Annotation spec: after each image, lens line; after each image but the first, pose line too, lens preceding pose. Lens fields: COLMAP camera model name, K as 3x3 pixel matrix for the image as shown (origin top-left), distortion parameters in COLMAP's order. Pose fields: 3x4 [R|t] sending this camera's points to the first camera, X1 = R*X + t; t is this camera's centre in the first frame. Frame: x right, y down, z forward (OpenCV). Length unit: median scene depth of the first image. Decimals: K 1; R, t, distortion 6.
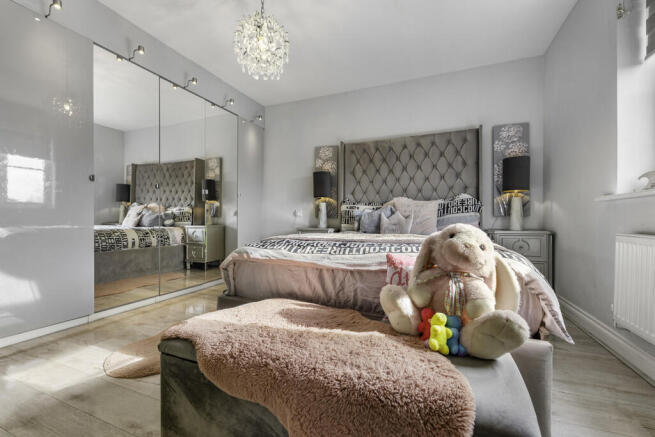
lens RADIAL K [[271.0, 0, 330.8], [0, 271.0, 209.9], [0, 0, 1]] dist [0.001215, -0.000208]
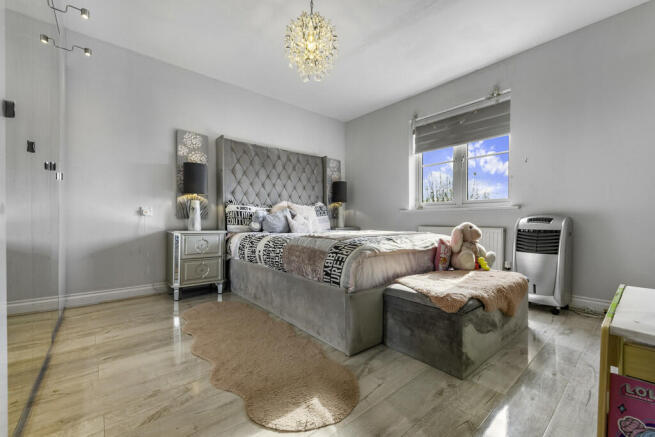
lens RADIAL K [[271.0, 0, 330.8], [0, 271.0, 209.9], [0, 0, 1]] dist [0.001215, -0.000208]
pose [[0.449140, 0.034090, 0.892811, -0.646281], [-0.032258, 0.999239, -0.021927, 0.007992], [-0.892879, -0.018952, 0.449898, 0.278404]]
